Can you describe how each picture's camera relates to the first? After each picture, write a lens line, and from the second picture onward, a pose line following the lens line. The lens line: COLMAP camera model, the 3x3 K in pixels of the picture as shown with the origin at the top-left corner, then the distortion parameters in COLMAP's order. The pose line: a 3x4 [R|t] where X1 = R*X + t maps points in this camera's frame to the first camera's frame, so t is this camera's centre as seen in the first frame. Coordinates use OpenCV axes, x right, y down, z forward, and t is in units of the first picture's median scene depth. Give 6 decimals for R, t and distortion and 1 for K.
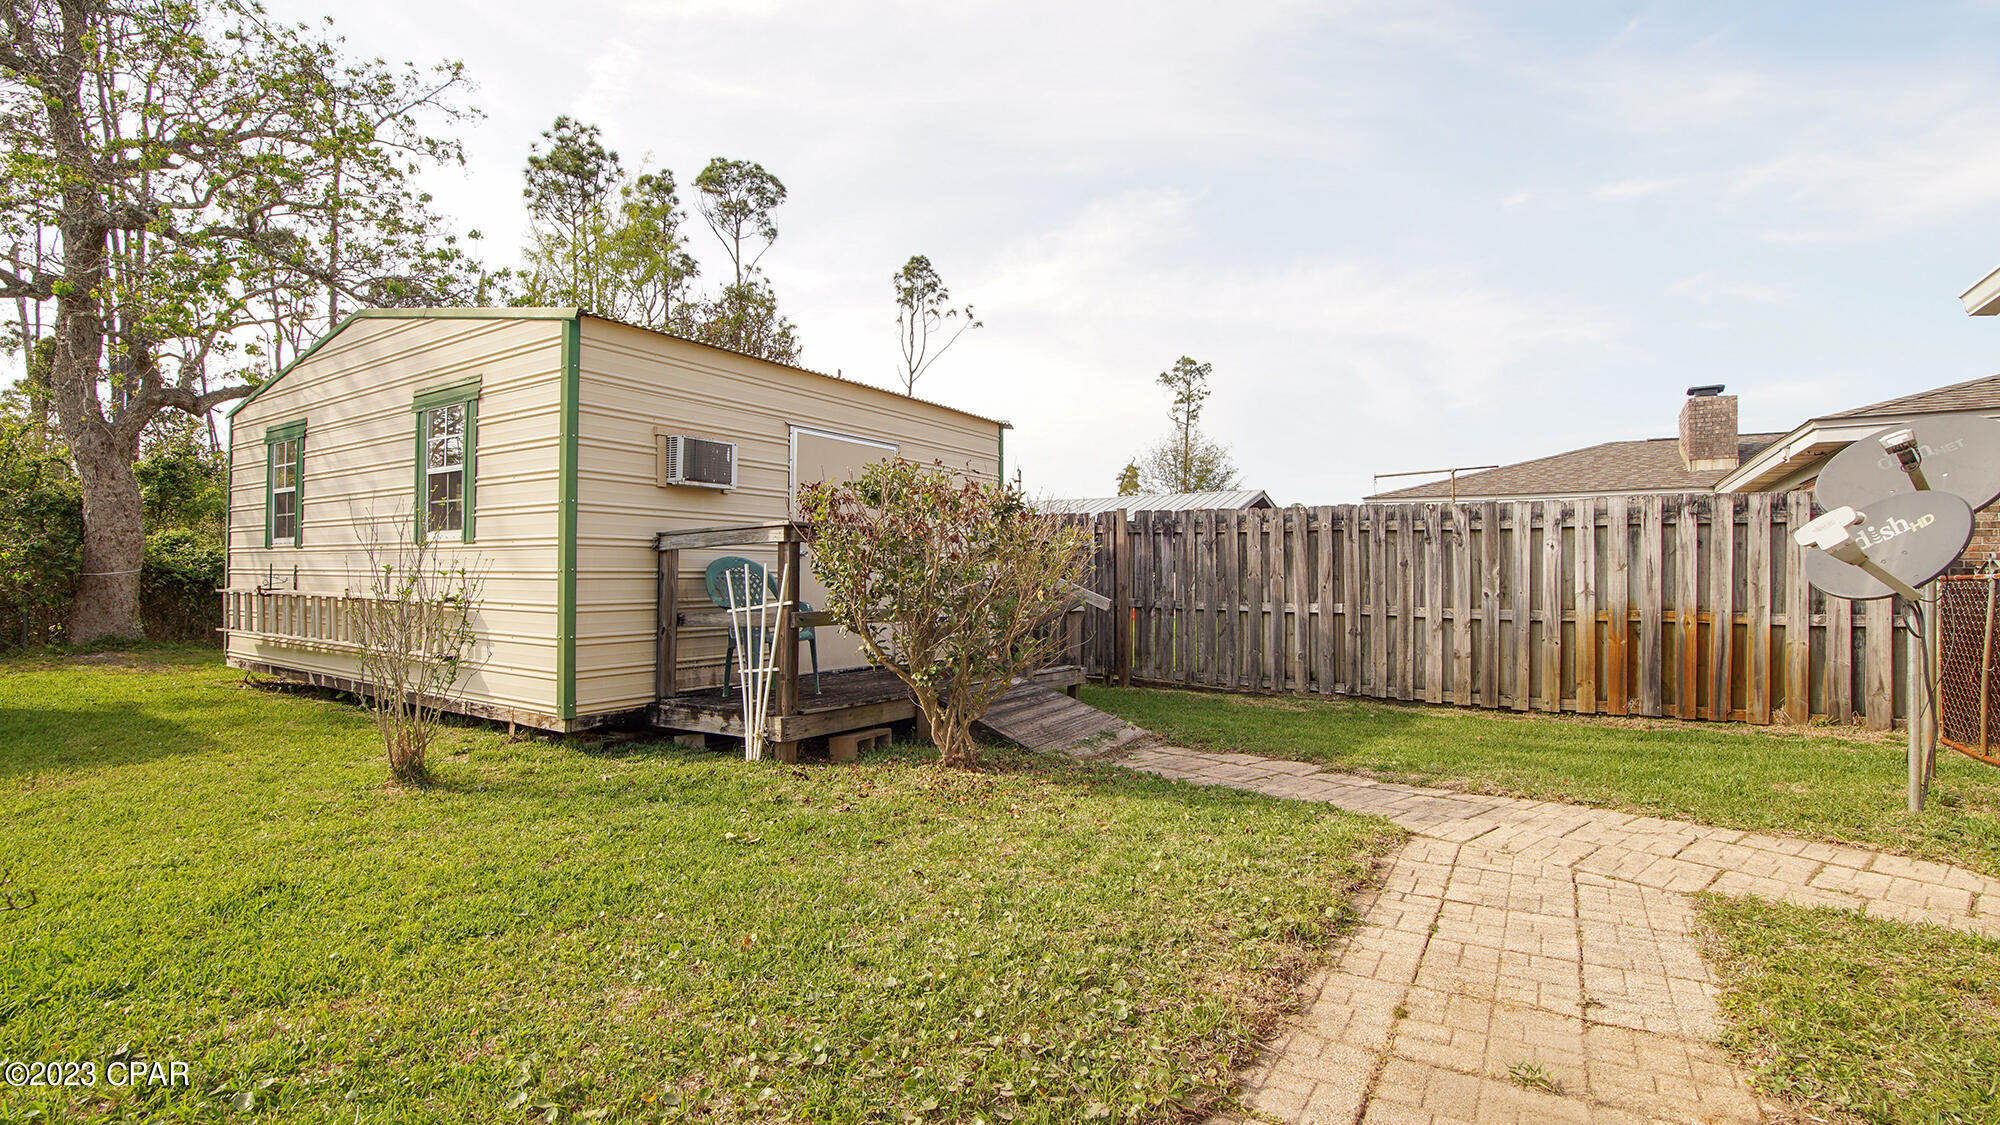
lens RADIAL K [[893.7, 0, 1008.9], [0, 893.7, 562.3], [0, 0, 1]] dist [-0.035723, 0.006574]
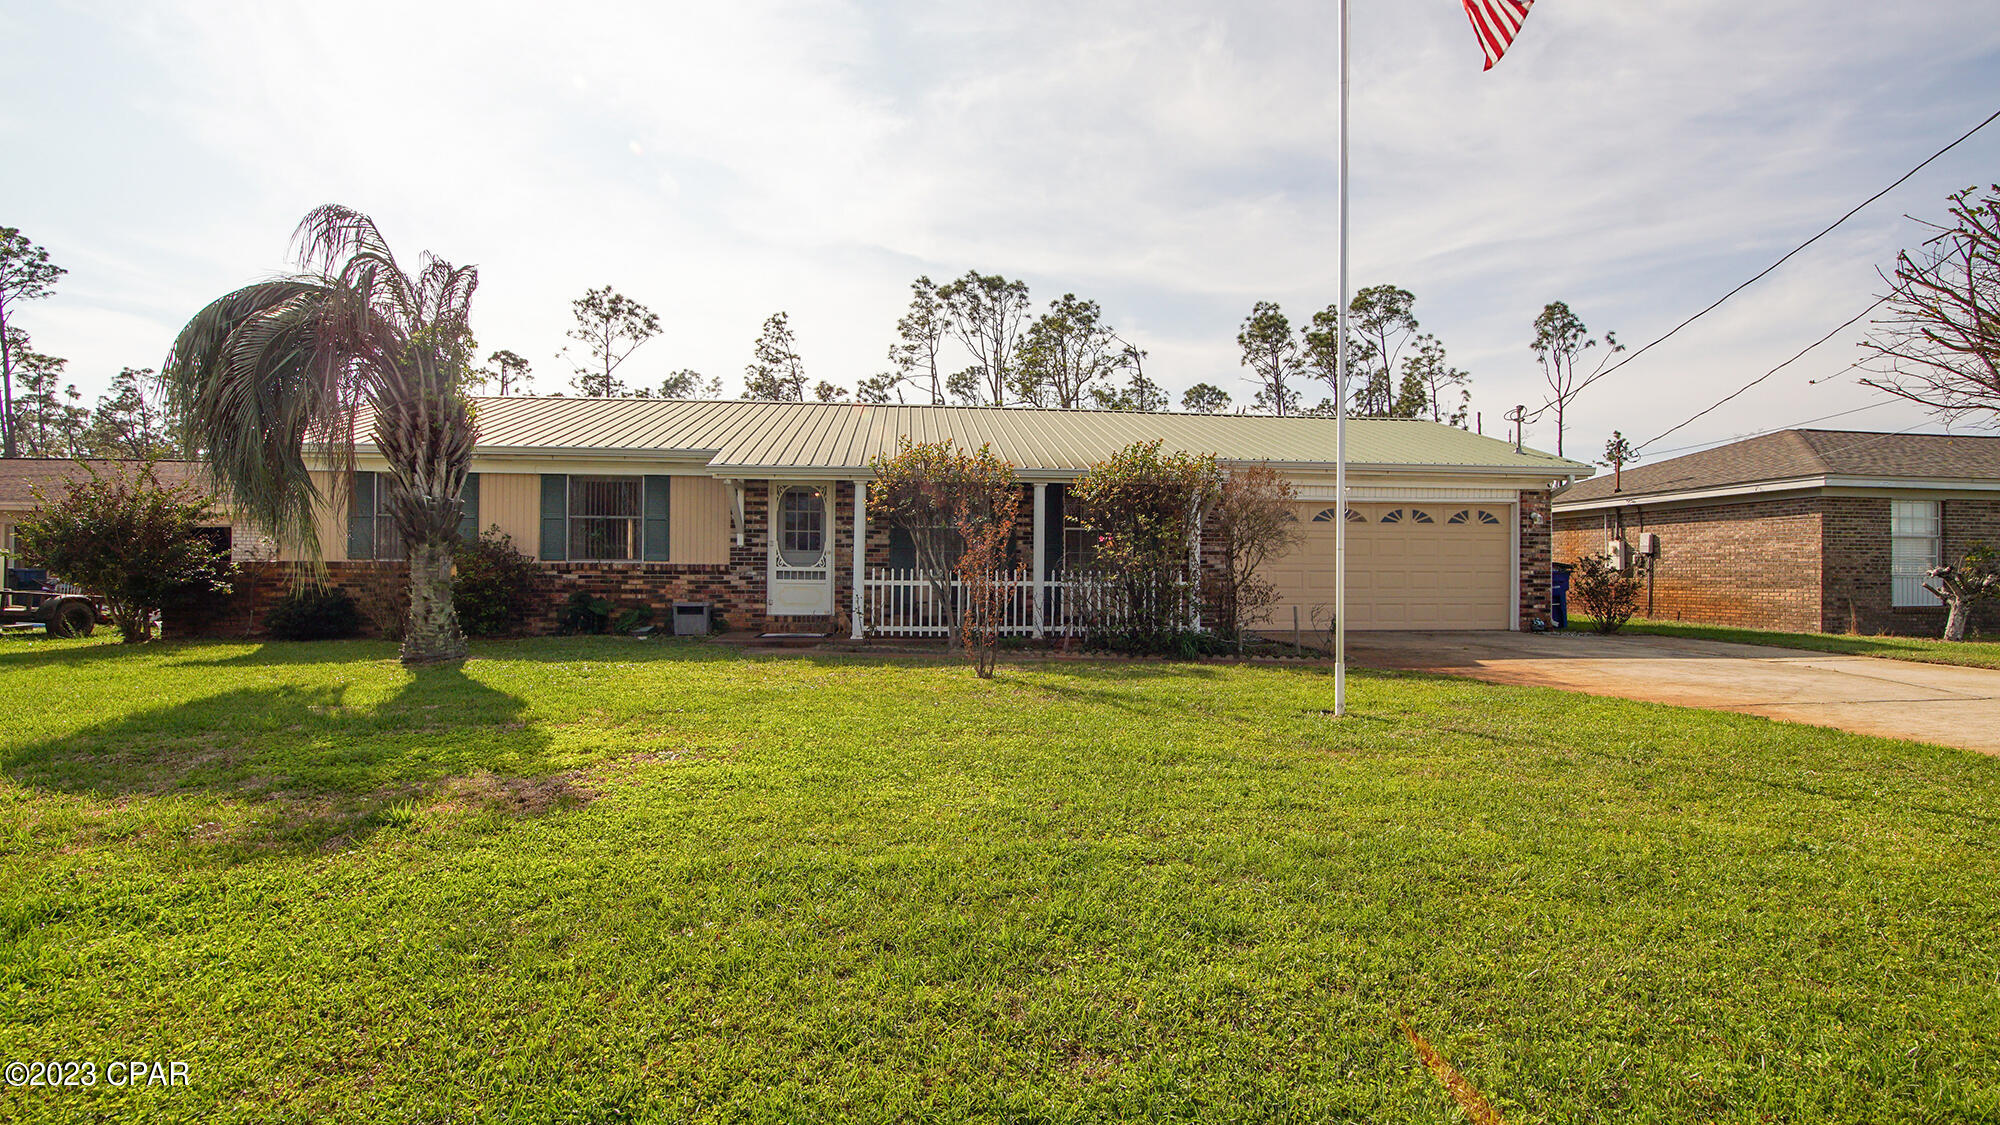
lens RADIAL K [[893.7, 0, 996.9], [0, 893.7, 575.9], [0, 0, 1]] dist [-0.035723, 0.006574]
pose [[0.622332, -0.006430, -0.782727, 0.357716], [0.016108, 0.999860, 0.004594, 0.004757], [0.782588, -0.015467, 0.622348, -0.328866]]
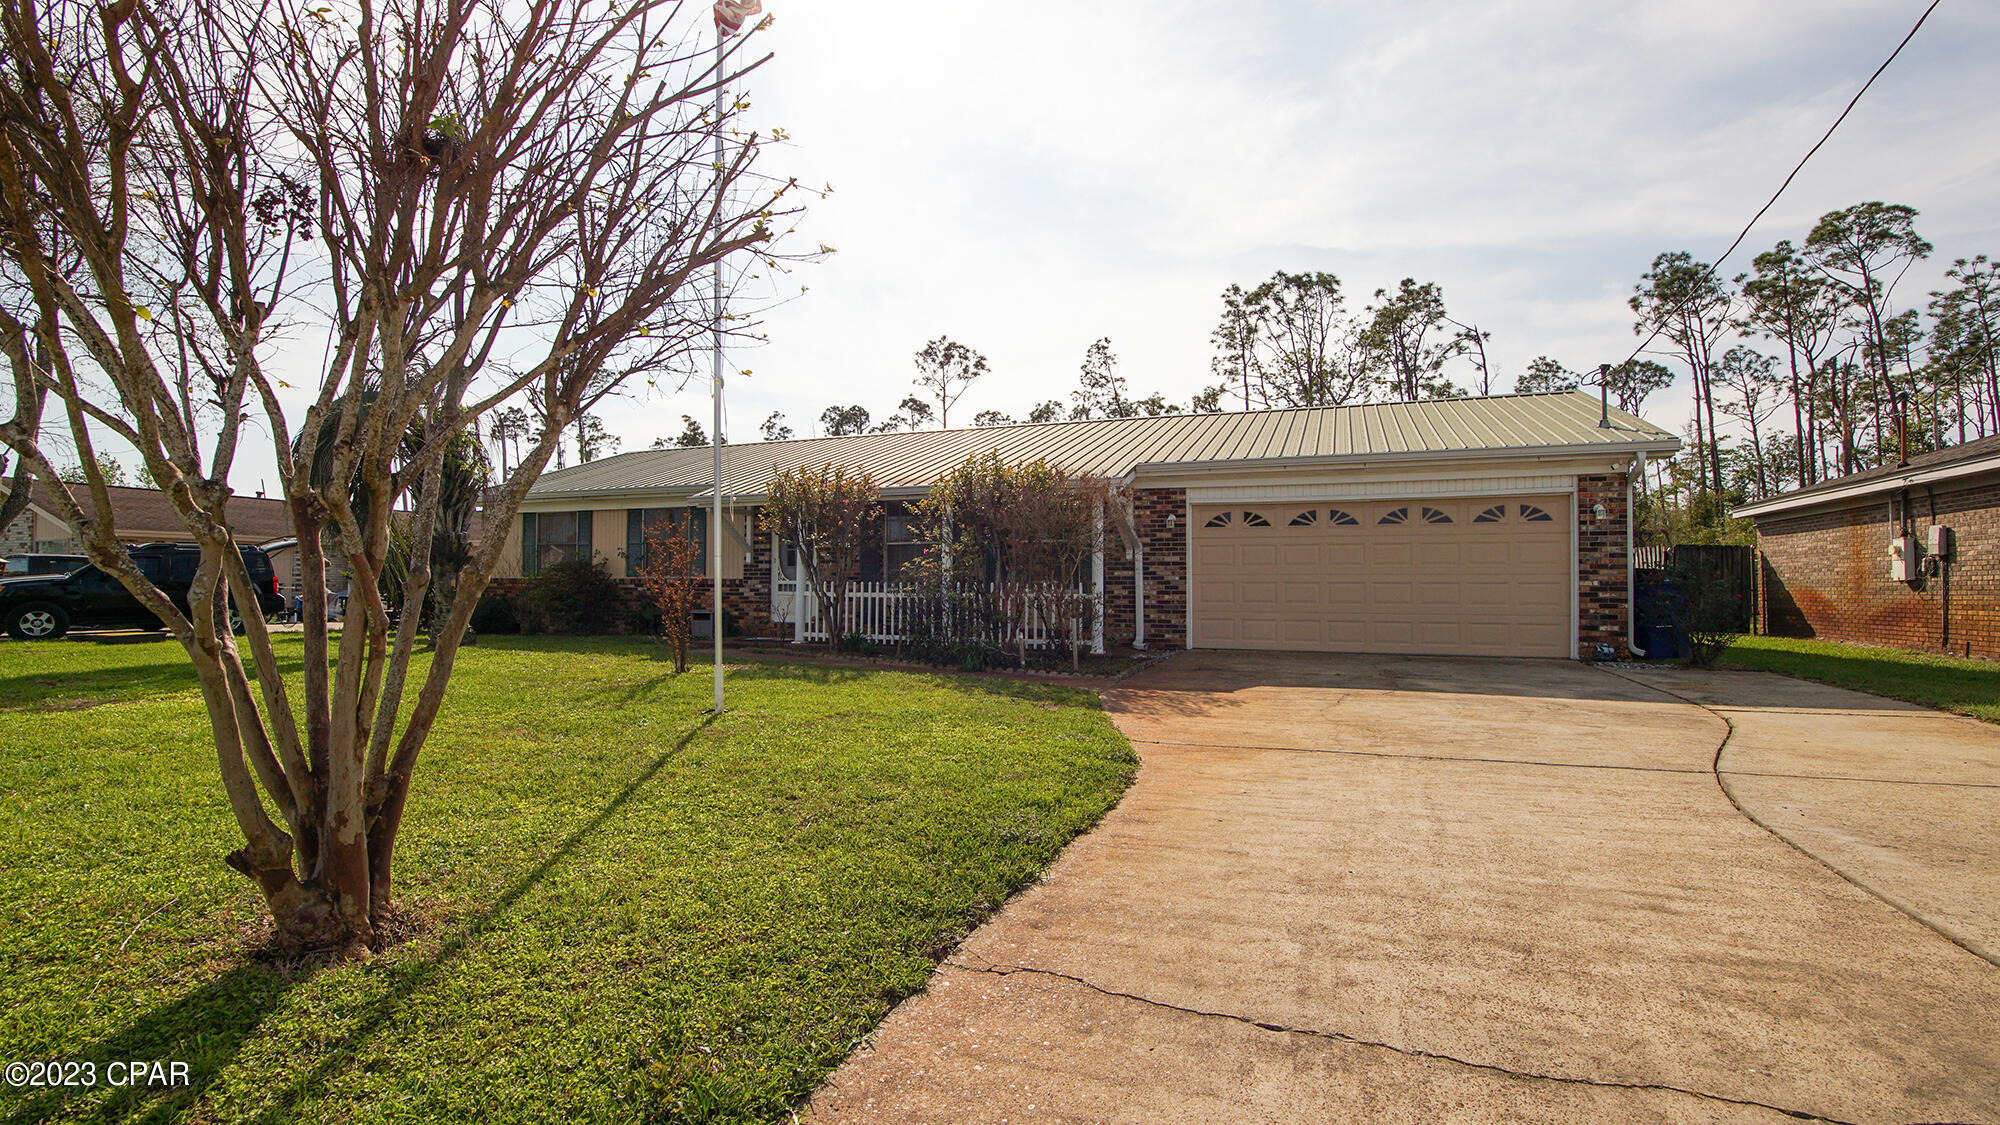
lens RADIAL K [[893.7, 0, 990.5], [0, 893.7, 571.5], [0, 0, 1]] dist [-0.035723, 0.006574]
pose [[0.191786, -0.030183, -0.980973, 0.424041], [0.014932, 0.999501, -0.027833, 0.008574], [0.981323, -0.009310, 0.192141, -0.207371]]
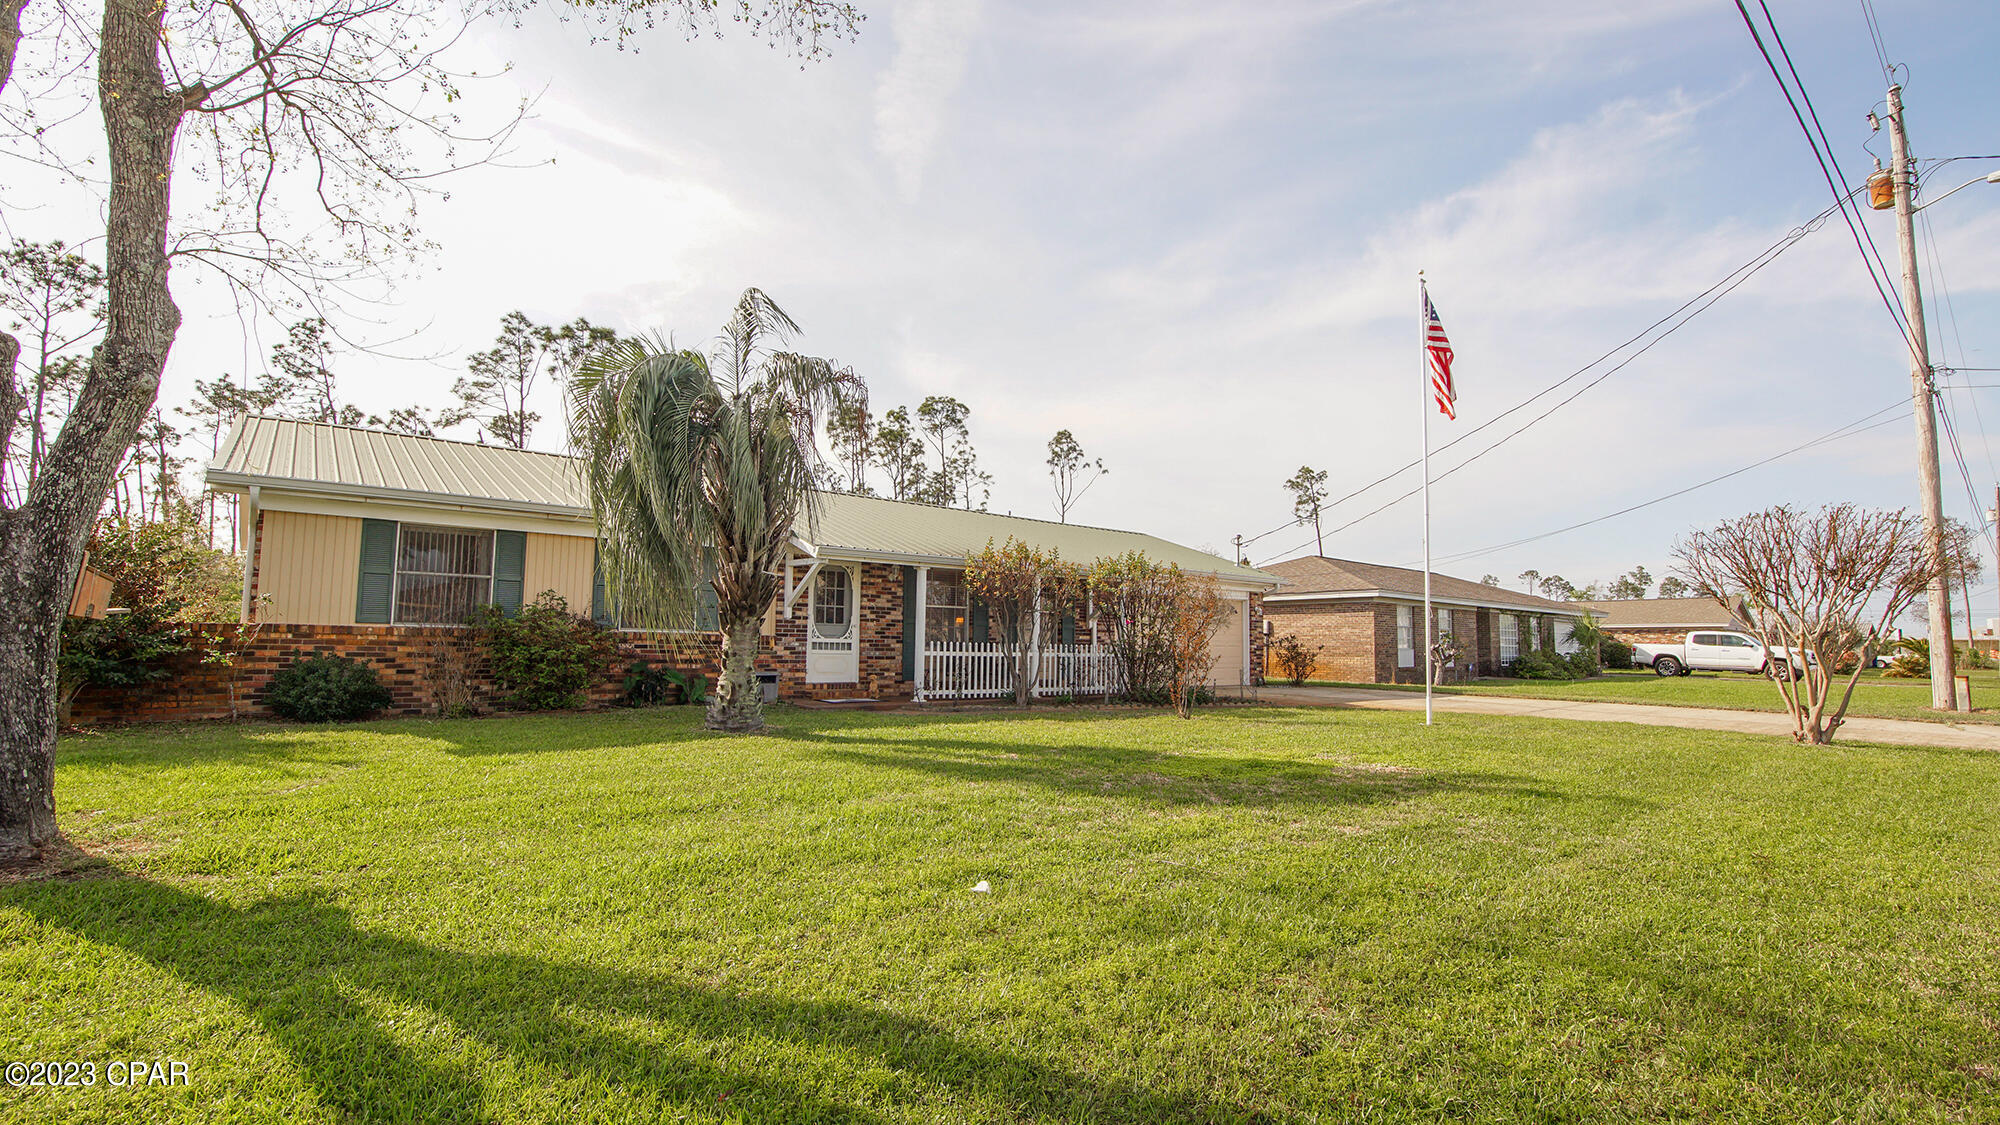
lens RADIAL K [[893.7, 0, 1001.8], [0, 893.7, 571.1], [0, 0, 1]] dist [-0.035723, 0.006574]
pose [[0.951980, -0.024718, -0.305162, 0.260301], [0.003494, 0.997548, -0.069902, 0.001084], [0.306141, 0.065479, 0.949731, -0.465900]]
